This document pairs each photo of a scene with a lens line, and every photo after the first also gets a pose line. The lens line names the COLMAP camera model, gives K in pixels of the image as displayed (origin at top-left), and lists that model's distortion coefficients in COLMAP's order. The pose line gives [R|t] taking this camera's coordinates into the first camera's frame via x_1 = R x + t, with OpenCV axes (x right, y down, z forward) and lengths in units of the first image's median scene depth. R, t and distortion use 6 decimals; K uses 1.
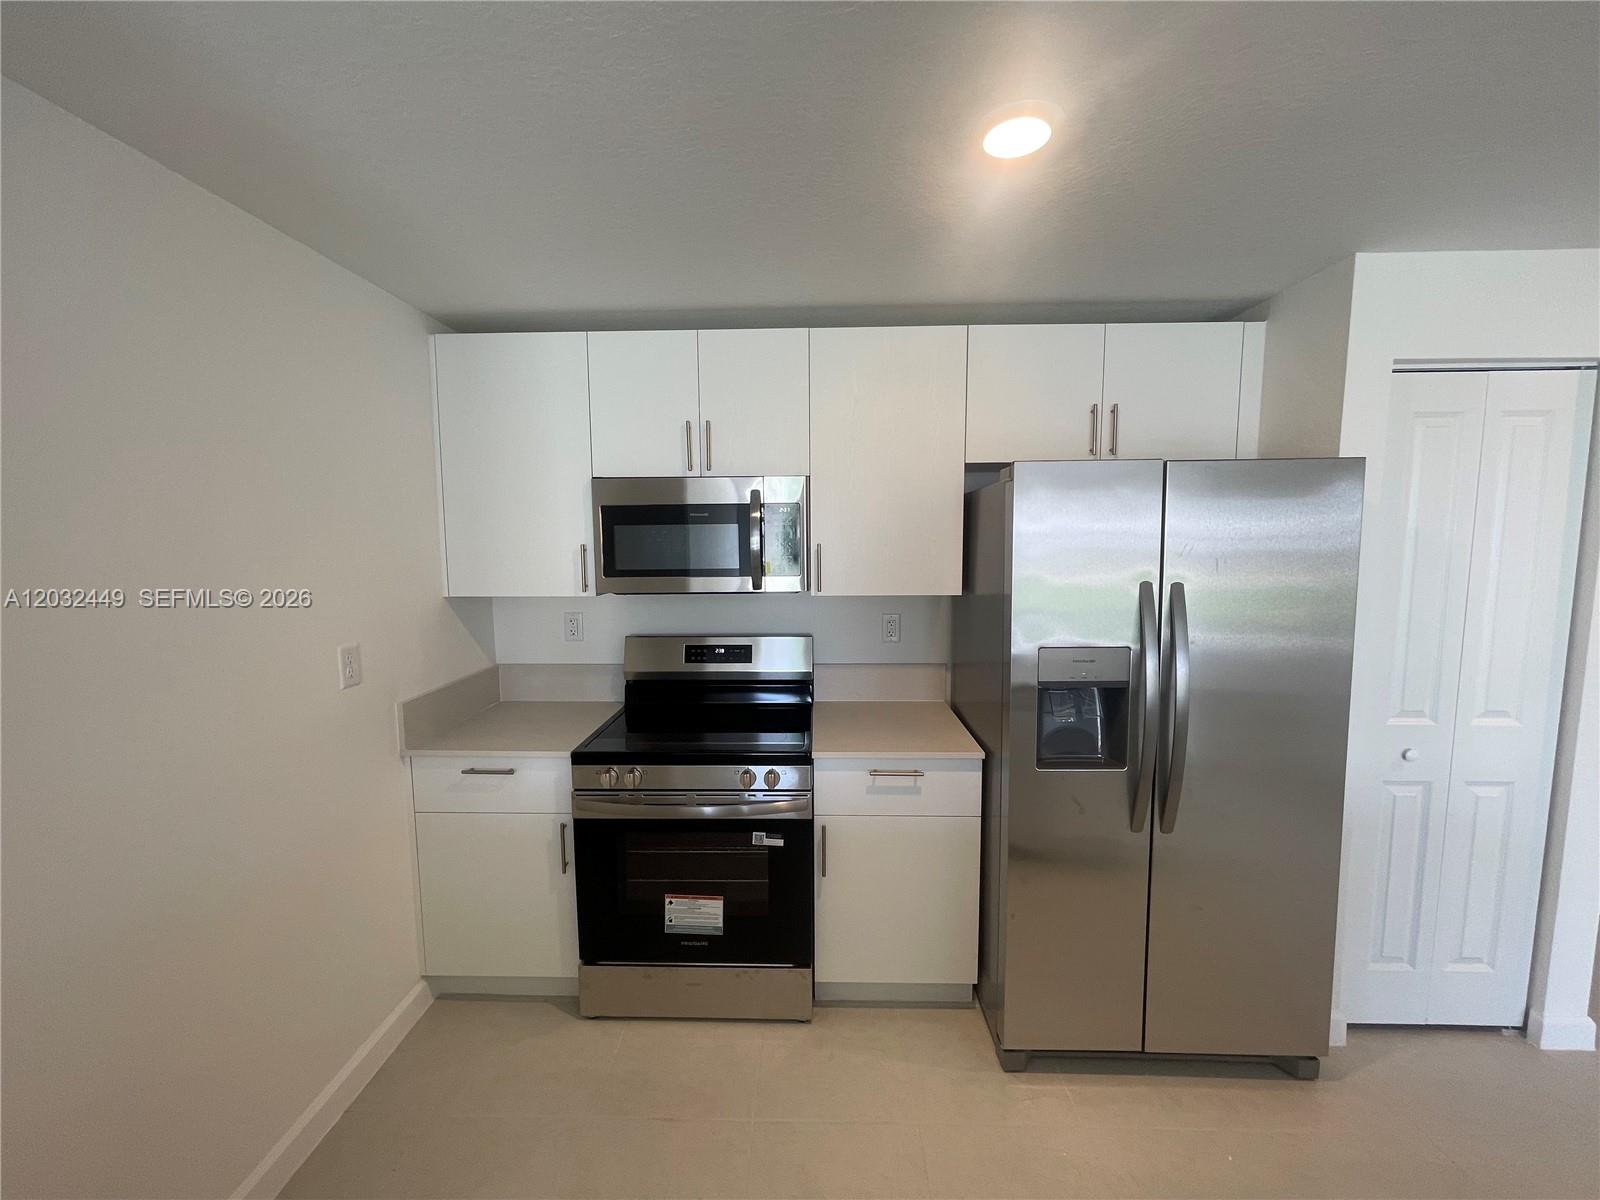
lens RADIAL K [[651.2, 0, 796.3], [0, 651.2, 595.8], [0, 0, 1]] dist [0.000288, 0.000539]
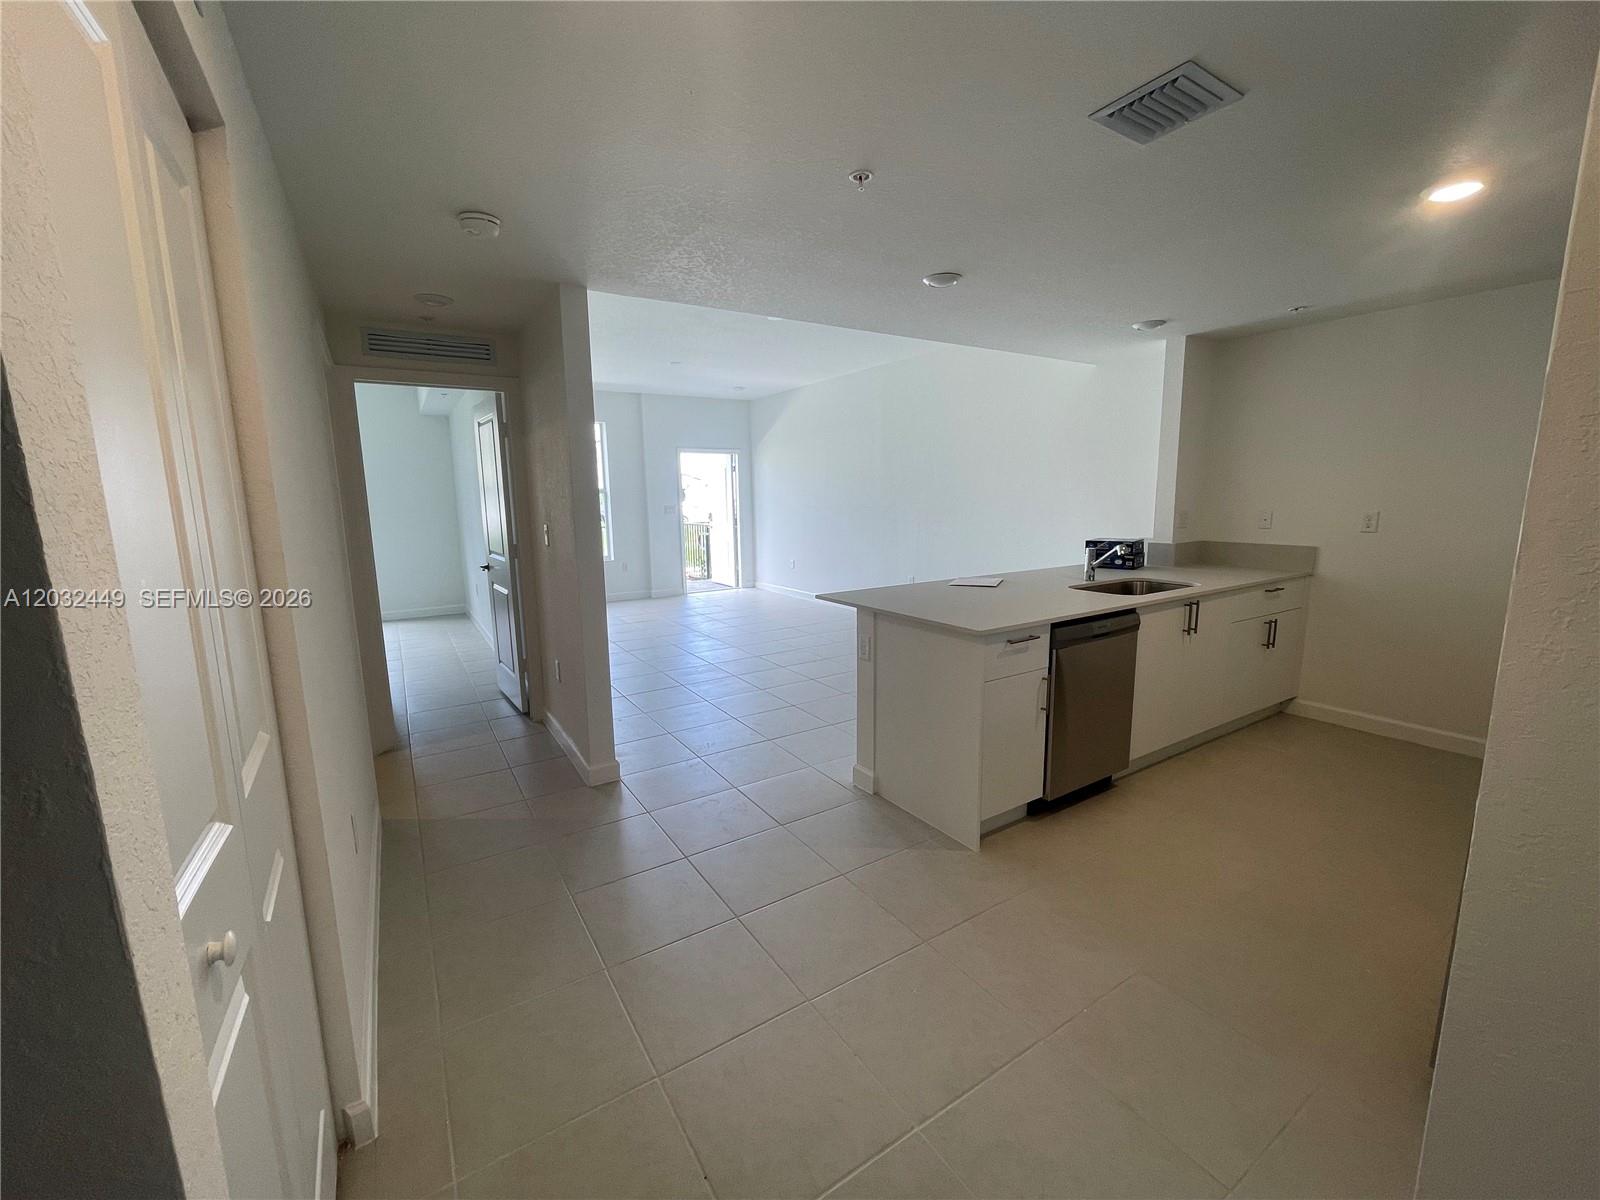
lens RADIAL K [[639.1, 0, 801.4], [0, 639.1, 593.0], [0, 0, 1]] dist [0.001649, -0.000013]
pose [[-0.822156, 0.108680, -0.558792, 1.621212], [-0.031991, 0.971235, 0.235965, -0.018872], [0.568363, 0.211877, -0.795029, 0.939231]]
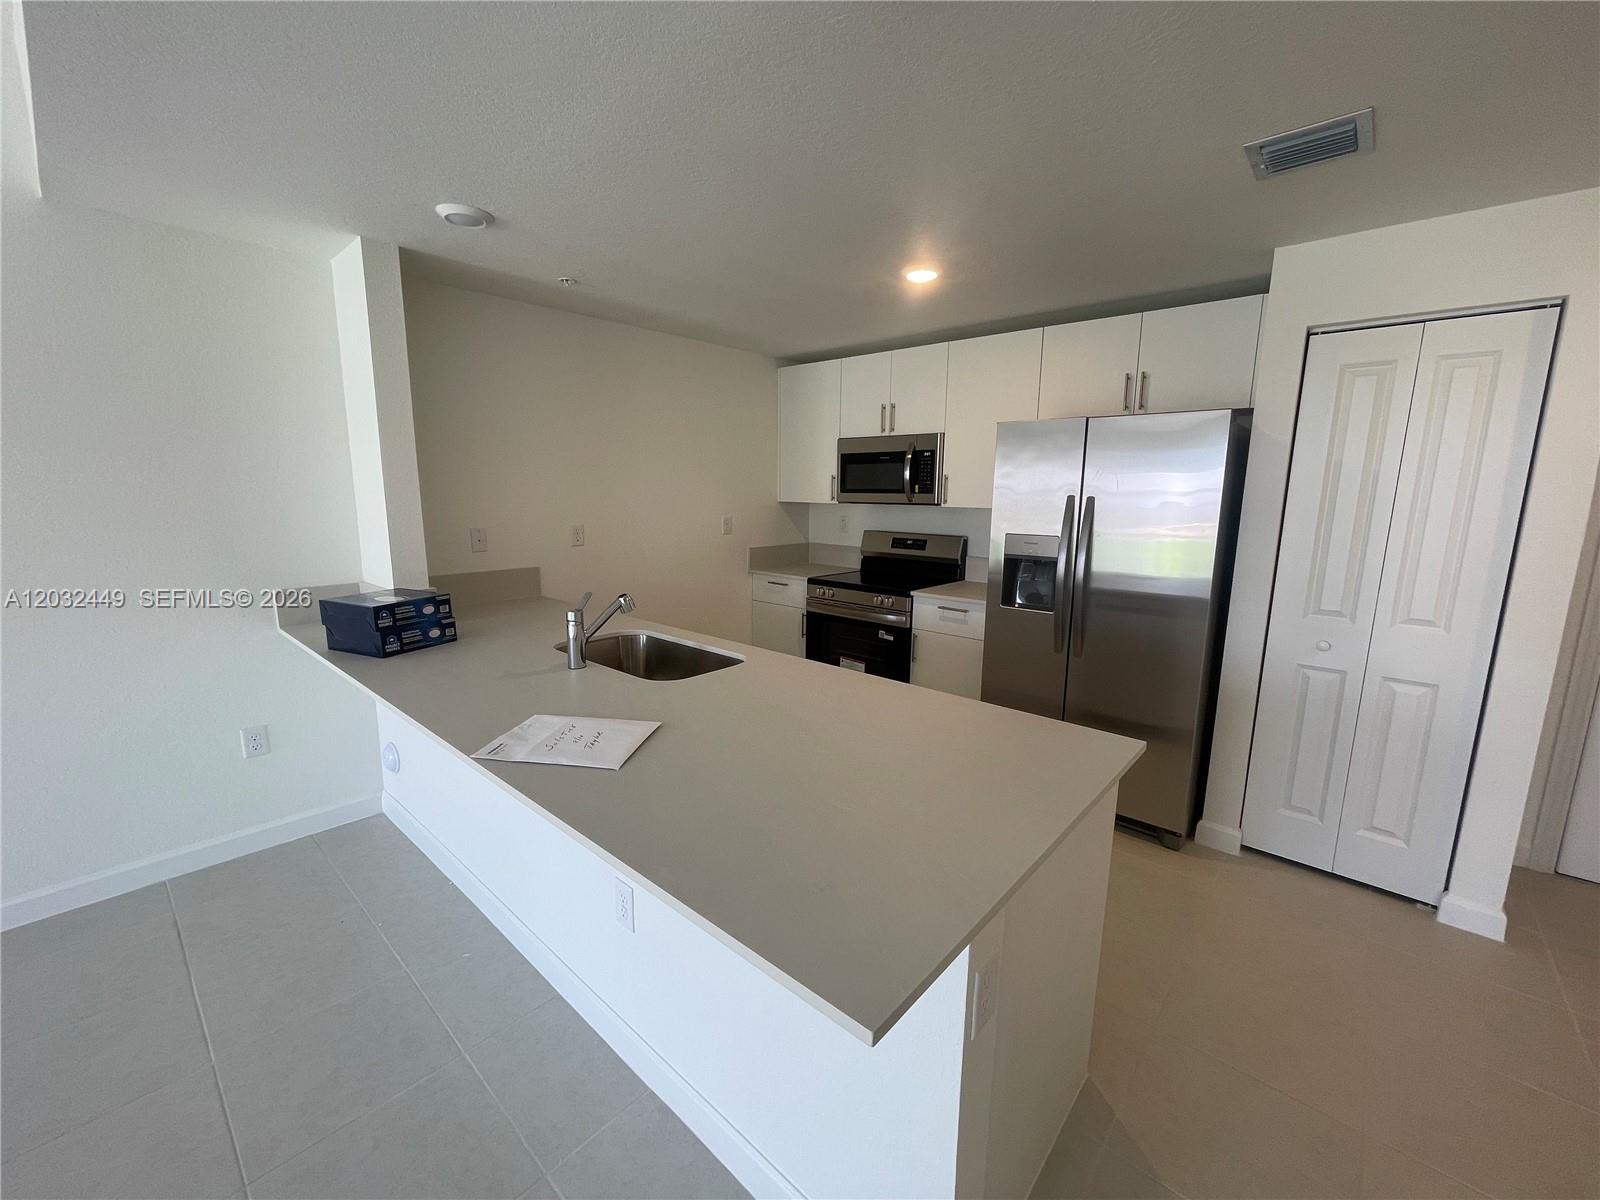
lens RADIAL K [[639.1, 0, 801.4], [0, 639.1, 593.0], [0, 0, 1]] dist [0.001649, -0.000013]
pose [[0.769729, 0.119872, -0.627015, 0.879816], [-0.077118, 0.992479, 0.095070, 0.100029], [0.633696, -0.024823, 0.773184, -0.538084]]
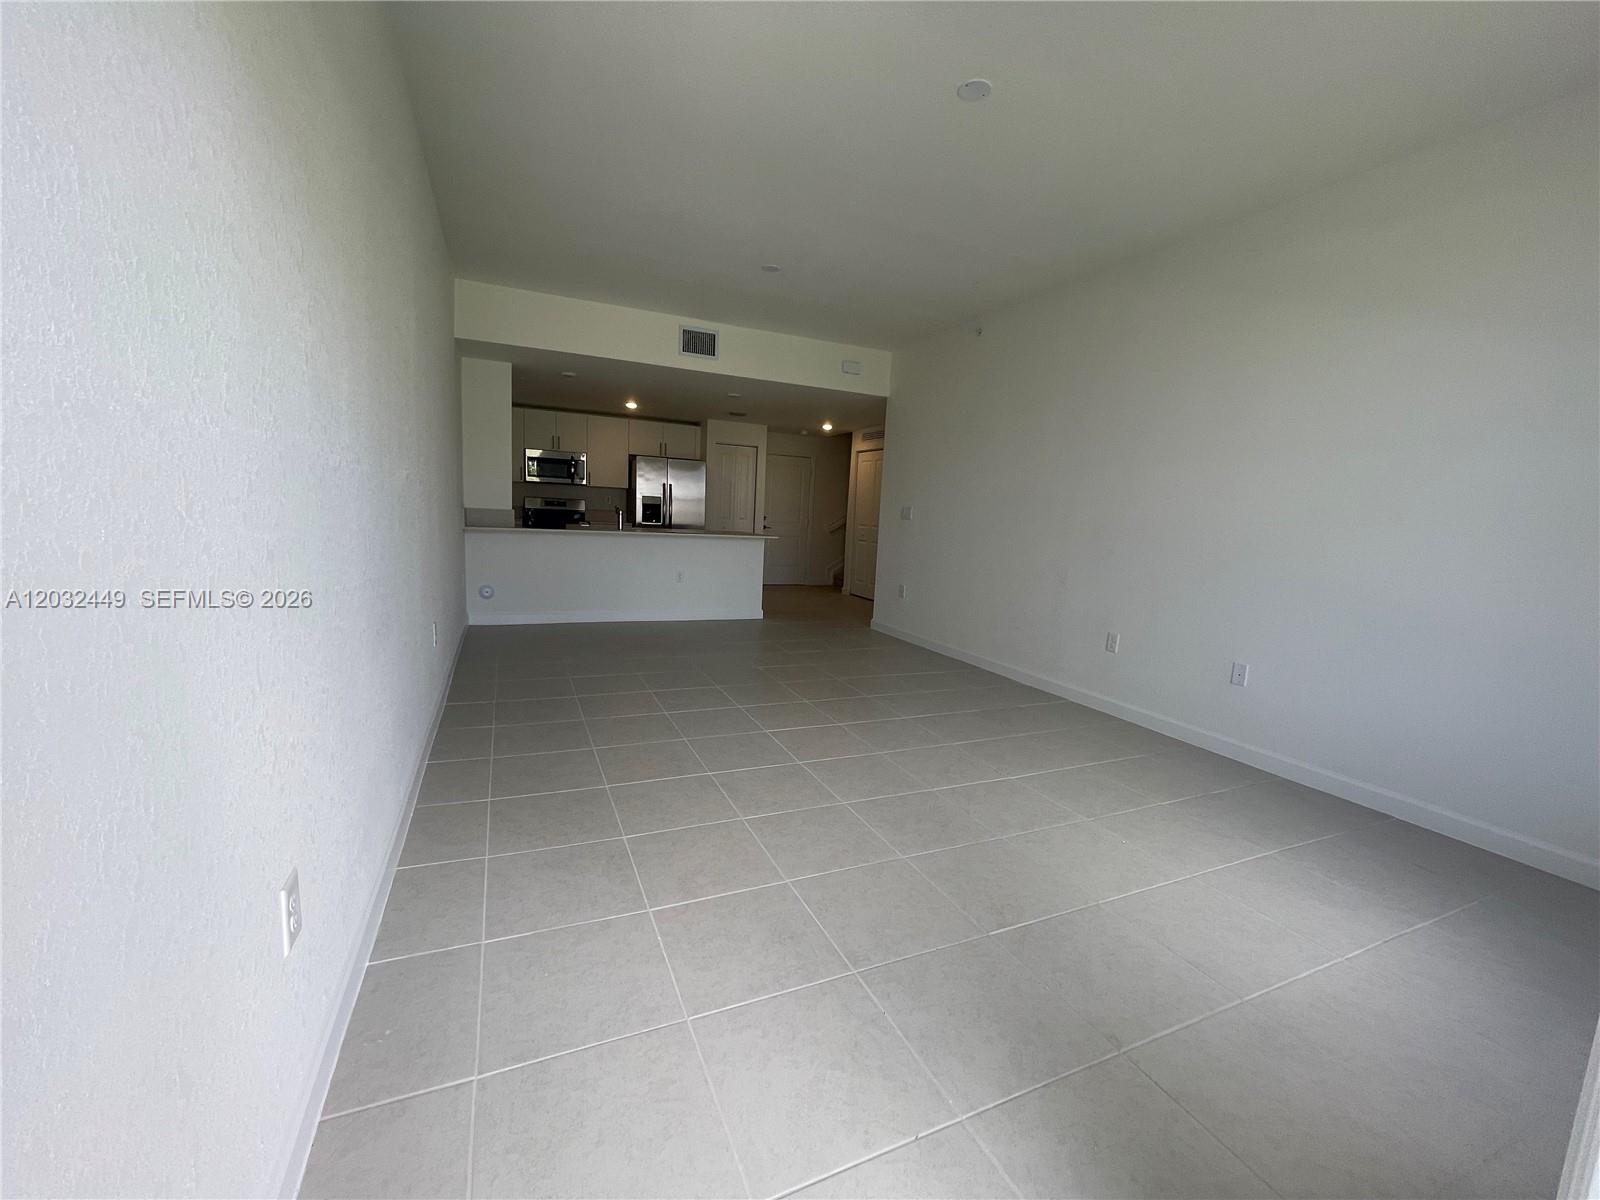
lens RADIAL K [[643.3, 0, 800.0], [0, 643.3, 600.0], [0, 0, 1]] dist [-0.008746, -0.000078]
pose [[0.897163, -0.006883, 0.441645, -0.572288], [-0.012700, 0.999063, 0.041370, 0.543751], [-0.441516, -0.042725, 0.896235, -3.202028]]
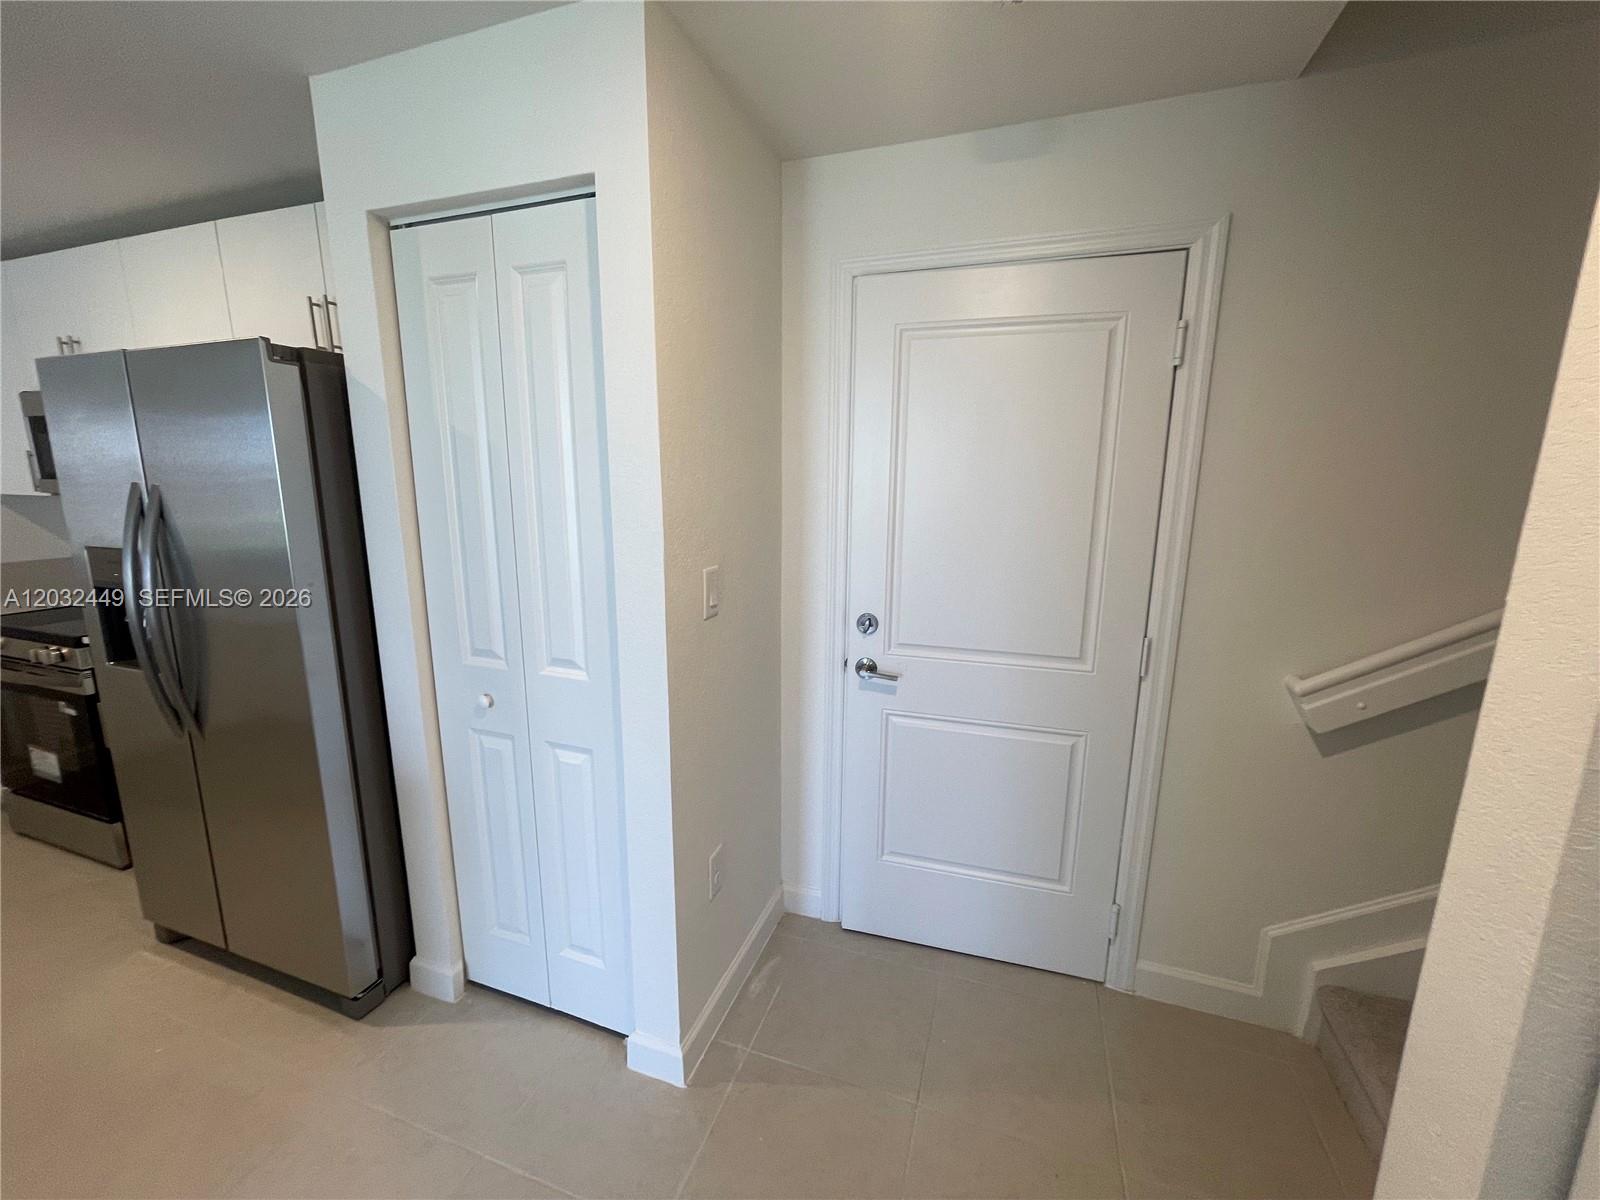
lens RADIAL K [[647.0, 0, 800.2], [0, 647.0, 591.0], [0, 0, 1]] dist [-0.000995, -0.000221]
pose [[0.954152, 0.070218, -0.290971, 1.483946], [-0.042229, 0.993950, 0.101386, 0.000295], [0.296330, -0.084451, 0.951345, 0.317684]]
